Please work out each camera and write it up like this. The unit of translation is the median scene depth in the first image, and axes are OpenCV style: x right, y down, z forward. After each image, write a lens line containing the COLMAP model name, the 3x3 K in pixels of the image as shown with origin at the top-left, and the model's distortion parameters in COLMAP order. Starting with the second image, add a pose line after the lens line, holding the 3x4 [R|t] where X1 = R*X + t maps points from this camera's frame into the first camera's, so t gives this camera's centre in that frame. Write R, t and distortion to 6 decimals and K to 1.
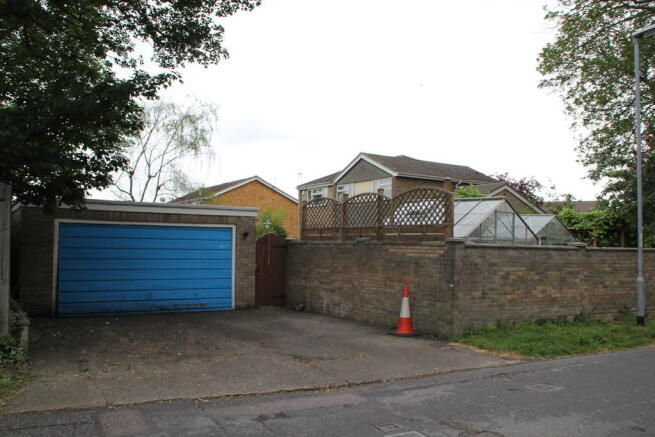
lens RADIAL K [[562.4, 0, 327.5], [0, 562.4, 218.5], [0, 0, 1]] dist [-0.127398, -0.005371]
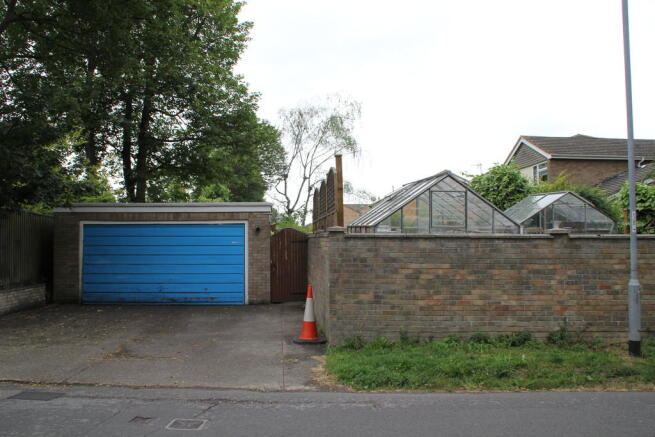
lens RADIAL K [[539.7, 0, 327.5], [0, 539.7, 218.5], [0, 0, 1]] dist [-0.144300, 0.008172]
pose [[0.872920, -0.038075, -0.486374, 0.522829], [0.039981, 0.999180, -0.006463, 0.023618], [0.486221, -0.013804, 0.873727, 0.270195]]
